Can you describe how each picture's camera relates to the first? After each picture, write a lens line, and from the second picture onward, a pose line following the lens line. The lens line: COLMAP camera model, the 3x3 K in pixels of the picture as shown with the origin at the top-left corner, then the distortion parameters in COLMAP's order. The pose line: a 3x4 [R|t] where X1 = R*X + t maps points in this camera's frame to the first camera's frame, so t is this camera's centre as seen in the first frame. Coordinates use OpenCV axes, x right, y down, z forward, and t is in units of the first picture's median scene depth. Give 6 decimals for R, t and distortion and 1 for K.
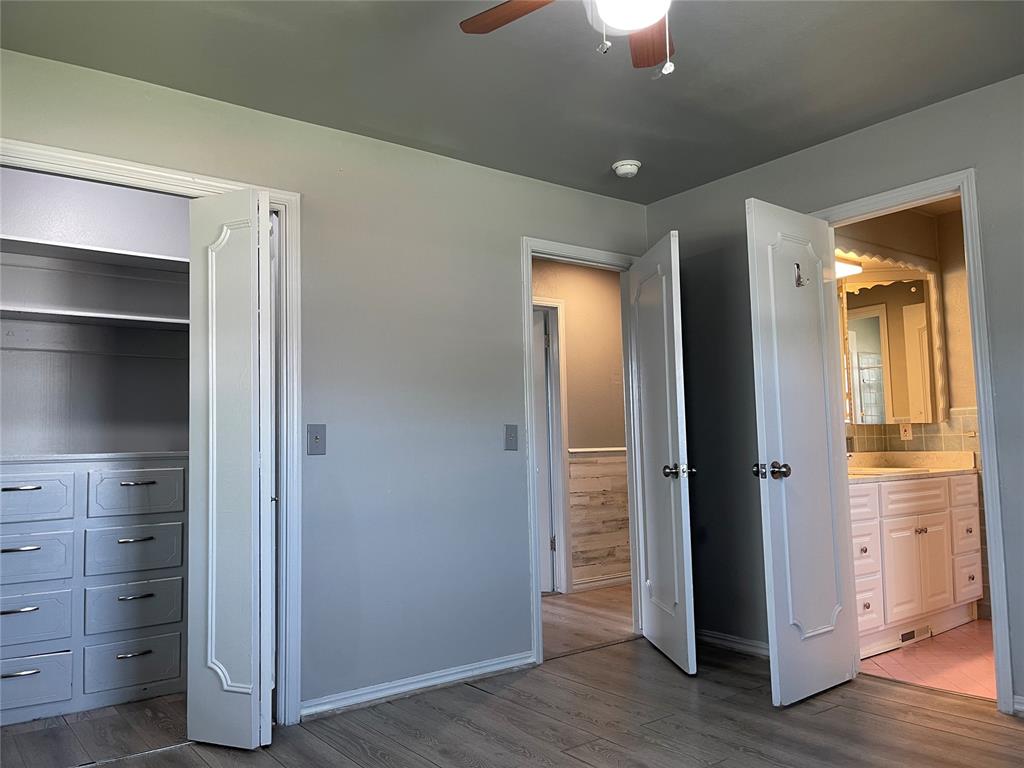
lens RADIAL K [[783.2, 0, 508.4], [0, 783.2, 389.3], [0, 0, 1]] dist [0.091267, -0.112538]
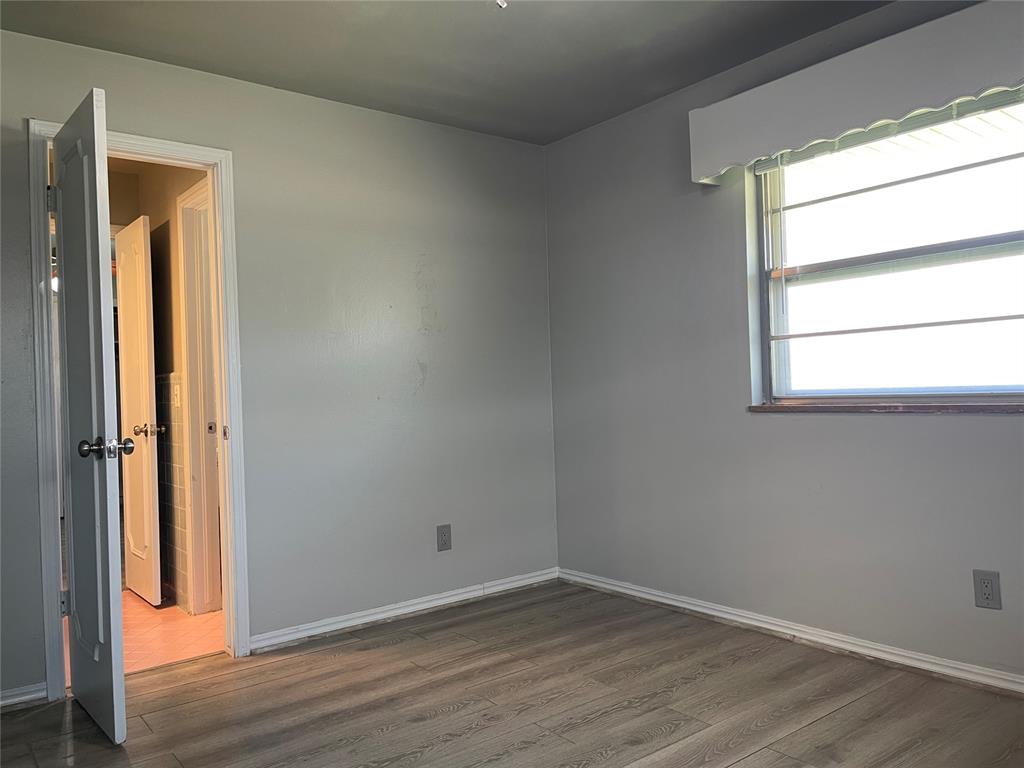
lens RADIAL K [[786.4, 0, 504.8], [0, 786.4, 376.5], [0, 0, 1]] dist [0.079141, -0.120620]
pose [[-0.014777, 0.048873, 0.998696, -0.314535], [-0.038788, 0.998025, -0.049414, 0.040476], [-0.999138, -0.039468, -0.012852, 0.429221]]
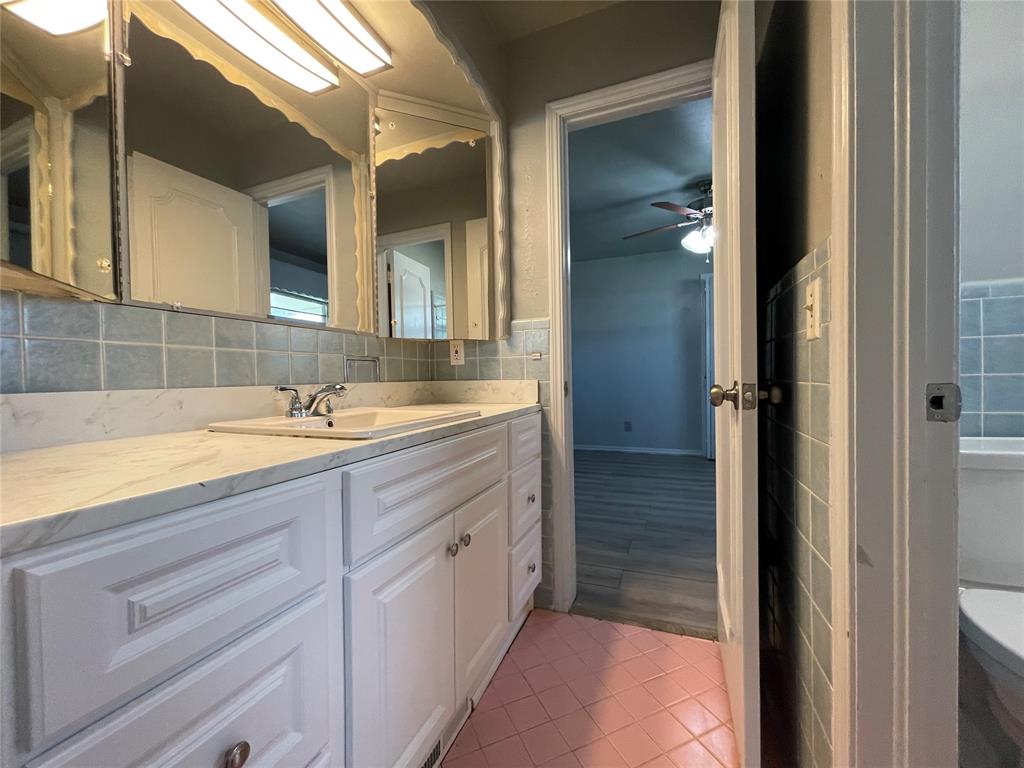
lens RADIAL K [[421.9, 0, 512.0], [0, 421.9, 384.0], [0, 0, 1]] dist [-0.000771, -0.000111]
pose [[0.856740, 0.000920, 0.515747, 0.369543], [-0.041615, 0.996861, 0.067352, 0.056812], [-0.514066, -0.079166, 0.854089, 0.690765]]
